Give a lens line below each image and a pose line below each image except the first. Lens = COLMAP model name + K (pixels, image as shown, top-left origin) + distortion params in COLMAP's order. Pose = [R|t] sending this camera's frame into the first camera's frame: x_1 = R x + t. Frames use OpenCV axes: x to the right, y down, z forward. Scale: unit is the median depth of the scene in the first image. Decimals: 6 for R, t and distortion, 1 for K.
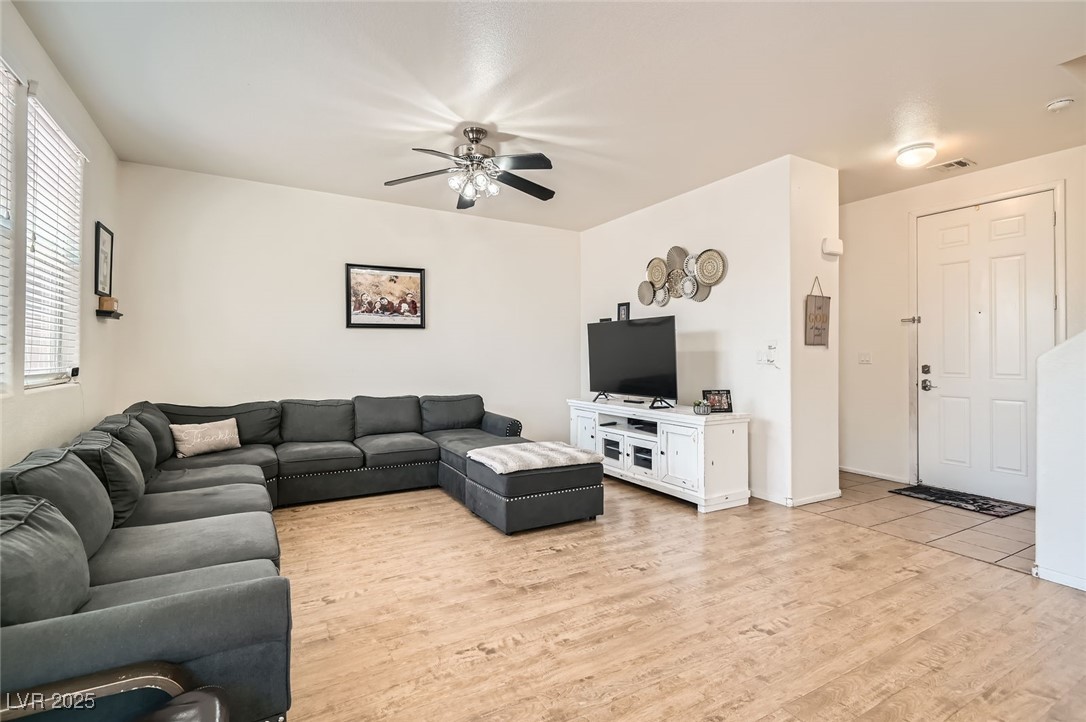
lens RADIAL K [[502.5, 0, 541.8], [0, 502.5, 352.1], [0, 0, 1]] dist [0.001145, 0.000080]
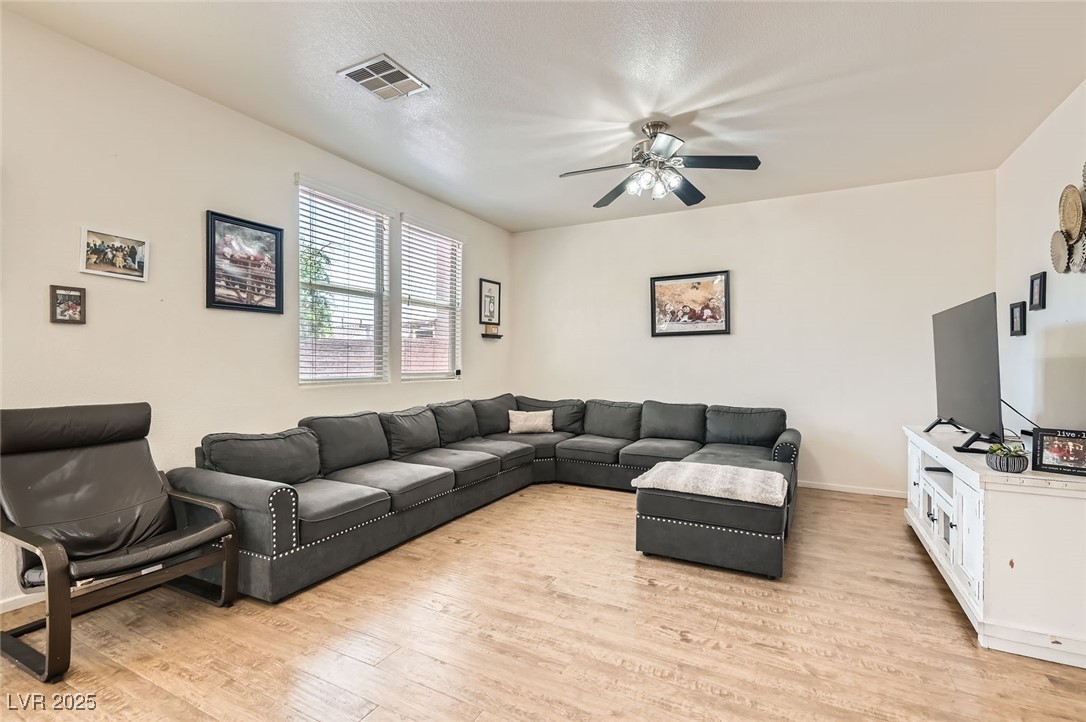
lens RADIAL K [[501.1, 0, 537.4], [0, 501.1, 364.8], [0, 0, 1]] dist [0.001266, -0.000318]
pose [[0.528925, 0.003480, -0.848661, 0.476060], [0.004363, 0.999967, 0.006819, 0.003218], [0.848657, -0.007309, 0.528893, 0.263739]]
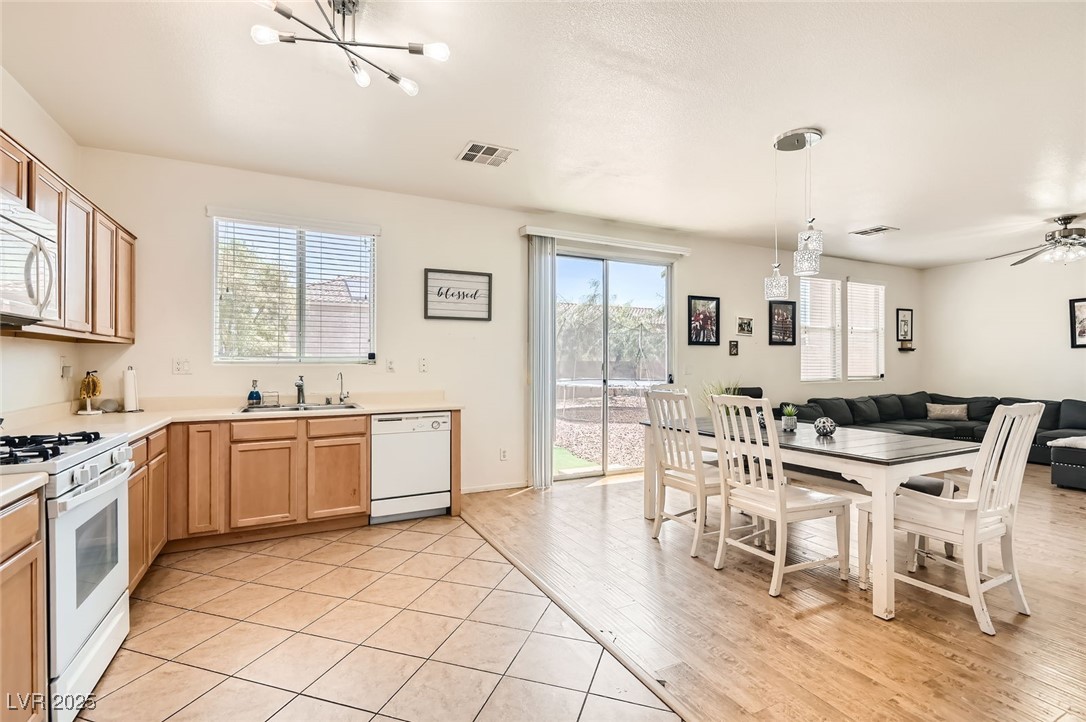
lens RADIAL K [[498.2, 0, 537.2], [0, 498.2, 362.2], [0, 0, 1]] dist [-0.000423, -0.001770]
pose [[-0.064620, -0.006470, -0.997889, 1.214098], [0.009022, 0.999934, -0.007068, -0.017861], [0.997869, -0.009460, -0.064557, -0.389849]]
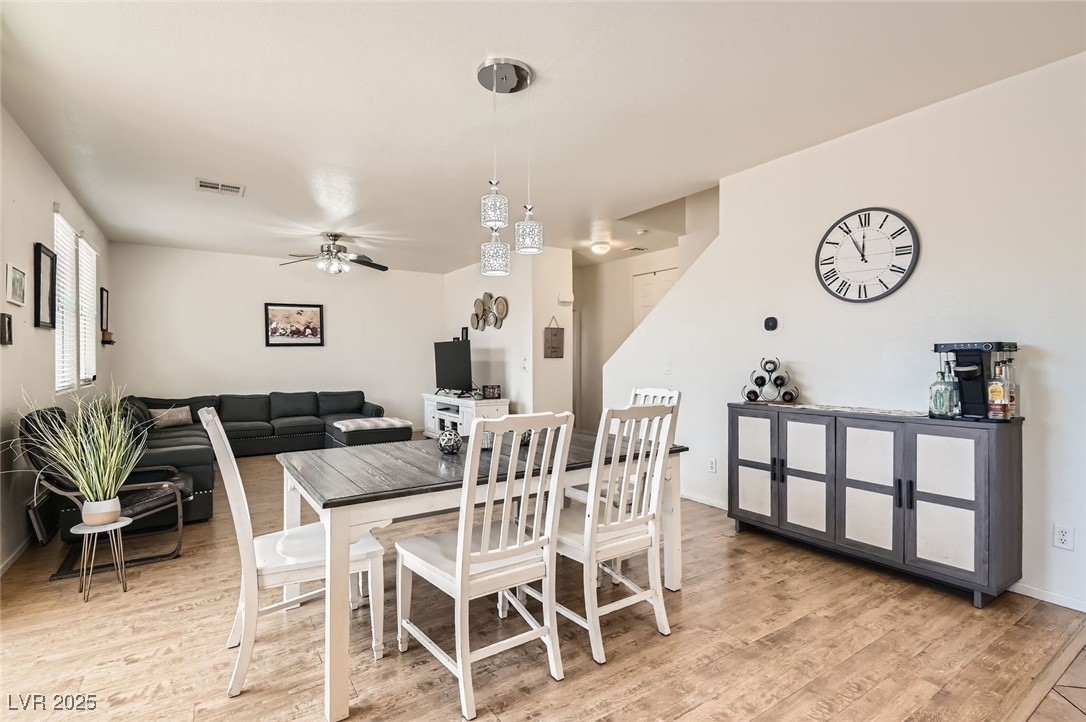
lens RADIAL K [[512.6, 0, 543.0], [0, 512.6, 361.0], [0, 0, 1]] dist [0.000622, 0.000072]
pose [[0.997941, -0.006432, 0.063819, 0.396172], [0.005535, 0.999884, 0.014222, -0.027061], [-0.063904, -0.013840, 0.997860, -0.674545]]
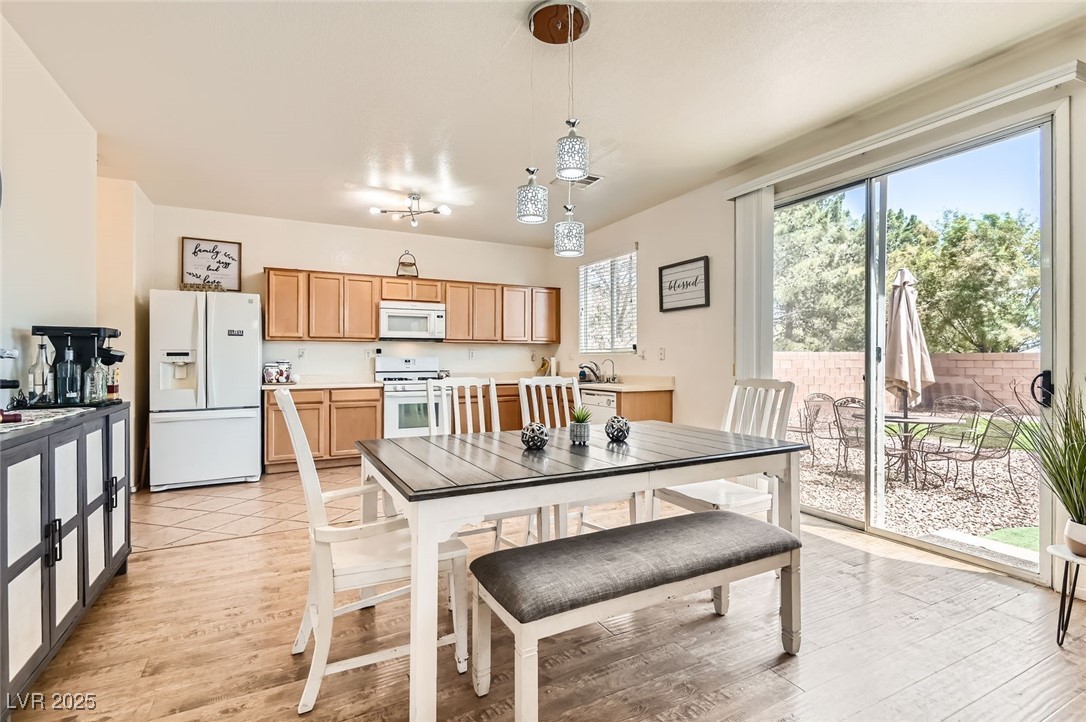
lens RADIAL K [[504.1, 0, 541.5], [0, 504.1, 357.5], [0, 0, 1]] dist [0.002886, 0.000100]
pose [[-0.998971, -0.004510, 0.045119, 0.382225], [-0.005017, 0.999925, -0.011137, 0.003144], [-0.045065, -0.011352, -0.998920, 0.540189]]
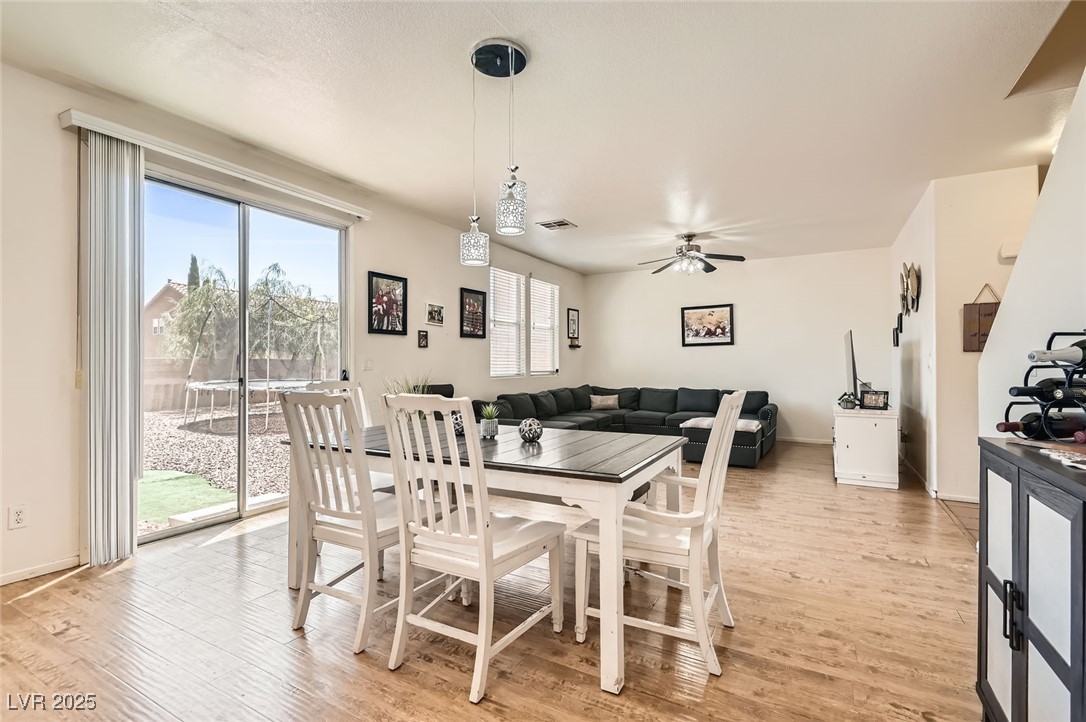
lens RADIAL K [[500.0, 0, 538.6], [0, 500.0, 359.4], [0, 0, 1]] dist [0.012383, 0.000555]
pose [[0.509261, -0.011474, -0.860535, 0.946233], [0.011623, 0.999912, -0.006454, -0.001234], [0.860533, -0.006715, 0.509350, -0.298277]]
